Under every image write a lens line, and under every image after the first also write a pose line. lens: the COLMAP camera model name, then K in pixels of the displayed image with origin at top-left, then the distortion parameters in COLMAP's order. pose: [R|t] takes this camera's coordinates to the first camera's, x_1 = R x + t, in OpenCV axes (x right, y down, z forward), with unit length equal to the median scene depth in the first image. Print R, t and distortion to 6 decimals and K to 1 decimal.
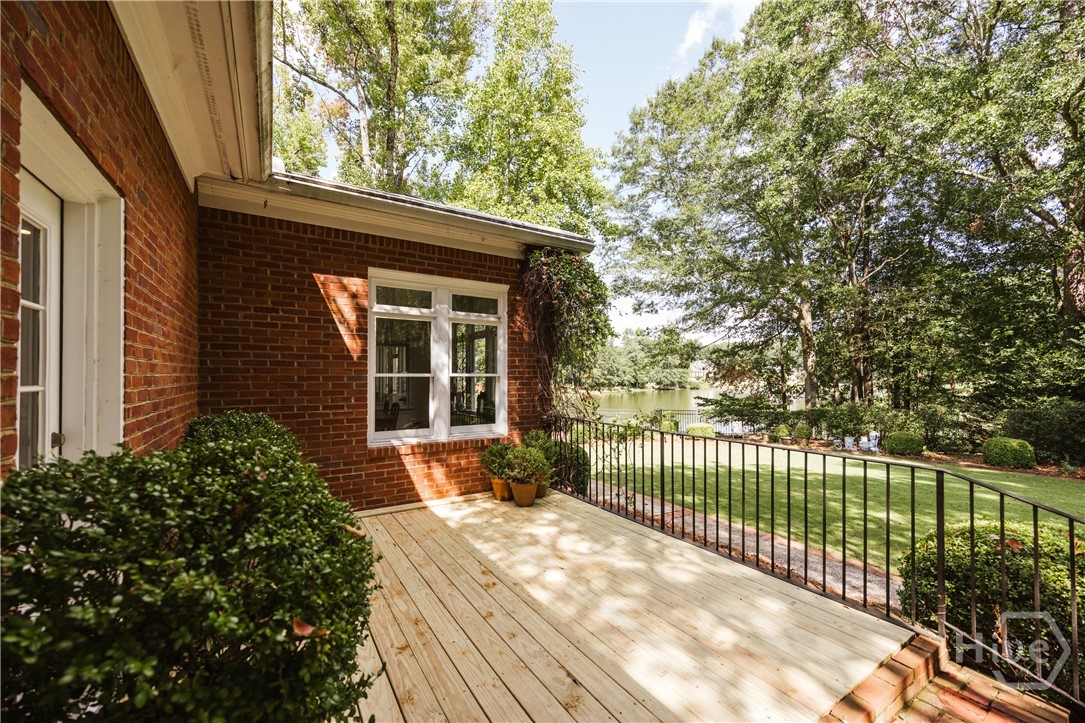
lens RADIAL K [[421.0, 0, 542.5], [0, 421.0, 361.5], [0, 0, 1]] dist [0.000505, 0.000007]
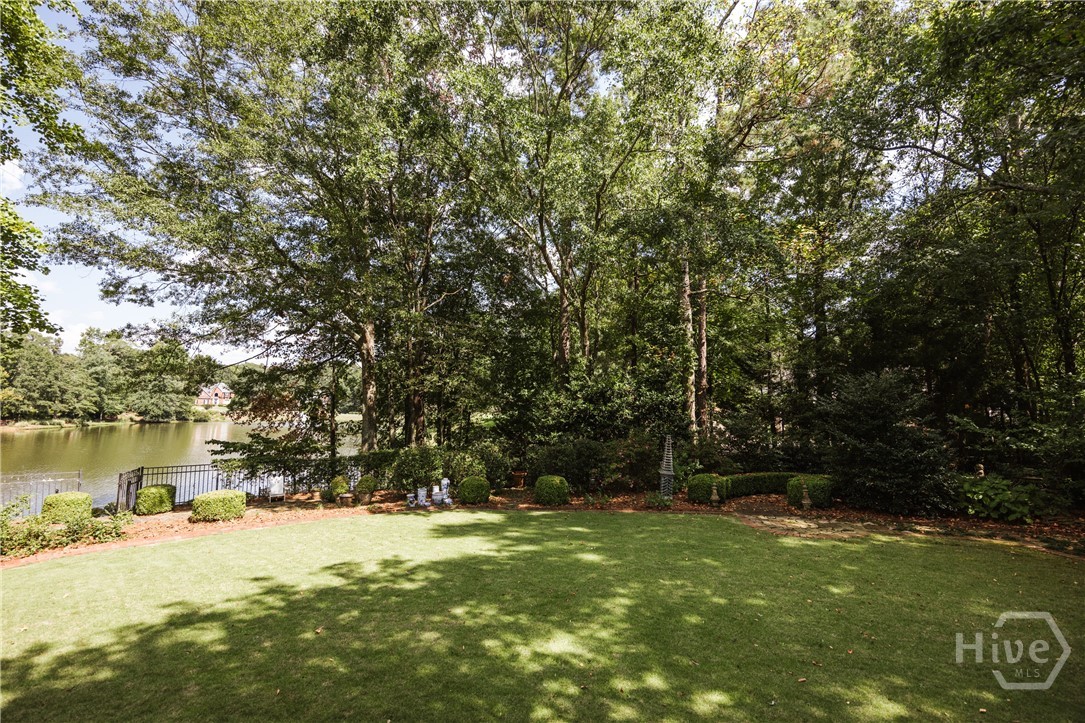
lens RADIAL K [[476.4, 0, 542.5], [0, 476.4, 361.5], [0, 0, 1]] dist [-0.012562, -0.000423]
pose [[0.565880, 0.092276, 0.819307, 0.043310], [-0.045330, 0.995696, -0.080833, -0.002189], [-0.823240, 0.008602, 0.567628, 0.158778]]
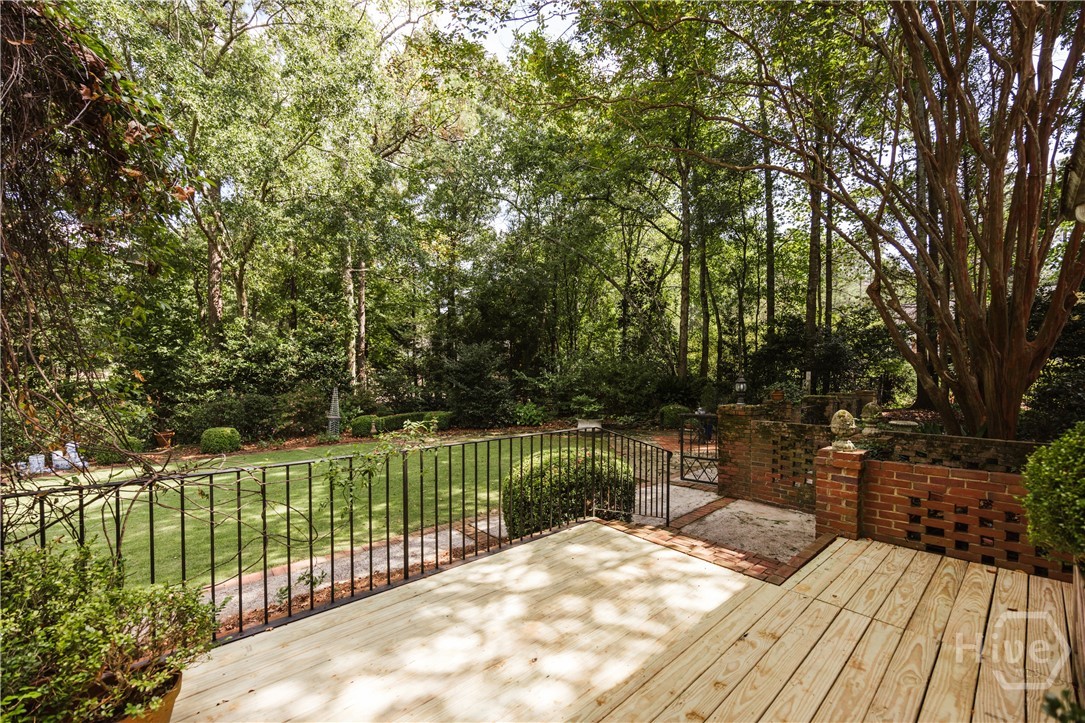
lens RADIAL K [[422.8, 0, 554.2], [0, 422.8, 388.7], [0, 0, 1]] dist [0.000656, -0.000055]
pose [[-0.162256, -0.033205, 0.986190, -0.078485], [-0.040467, 0.998817, 0.026972, 0.004363], [-0.985919, -0.035532, -0.163408, 0.138566]]
